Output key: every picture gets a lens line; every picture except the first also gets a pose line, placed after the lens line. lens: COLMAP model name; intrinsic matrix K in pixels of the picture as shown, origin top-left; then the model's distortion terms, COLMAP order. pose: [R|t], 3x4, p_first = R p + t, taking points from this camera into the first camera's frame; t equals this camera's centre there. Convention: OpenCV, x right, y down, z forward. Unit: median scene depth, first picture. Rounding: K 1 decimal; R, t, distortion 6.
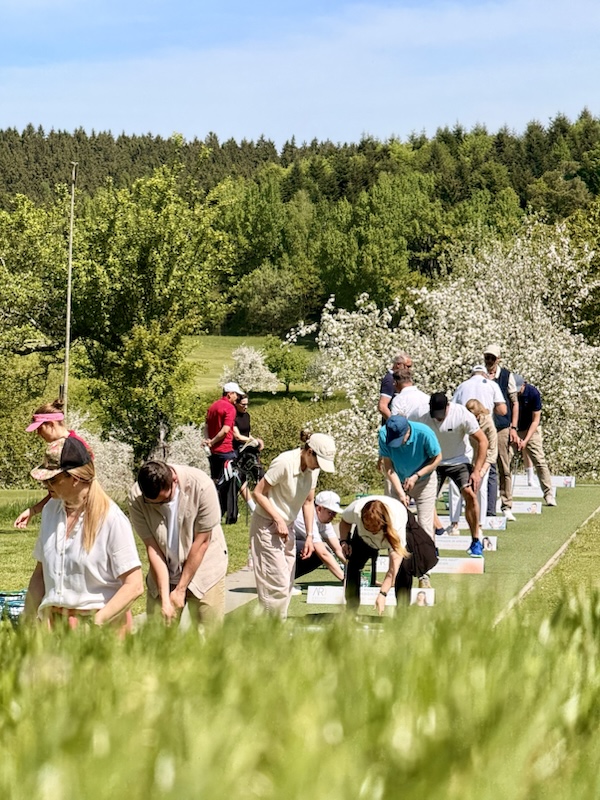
lens RADIAL K [[2787.6, 0, 292.6], [0, 2787.6, 402.8], [0, 0, 1]] dist [0.252533, 0.000000]
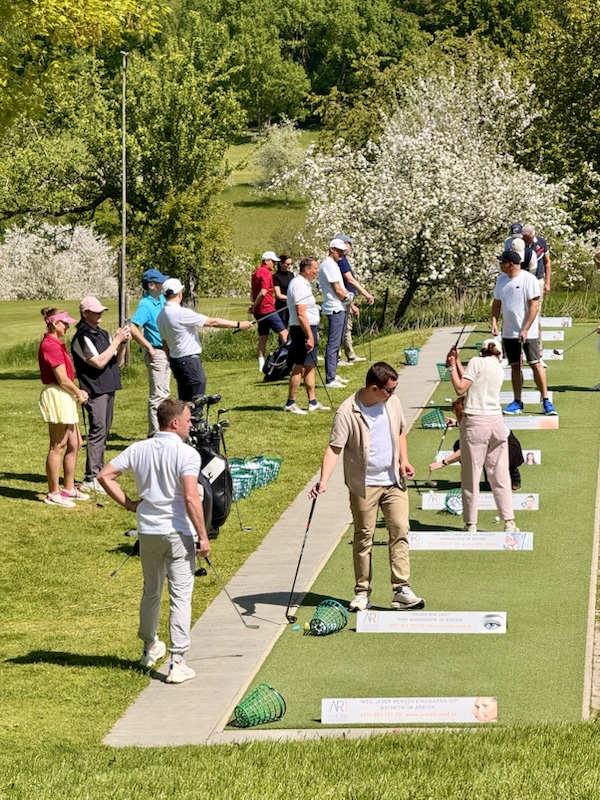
lens RADIAL K [[2787.6, 0, 306.4], [0, 2787.6, 397.3], [0, 0, 1]] dist [0.252533, 0.000000]
pose [[0.998051, -0.032387, 0.053336, -0.048514], [0.028236, 0.996644, 0.076832, -0.022515], [-0.055645, -0.075177, 0.995616, -0.091561]]
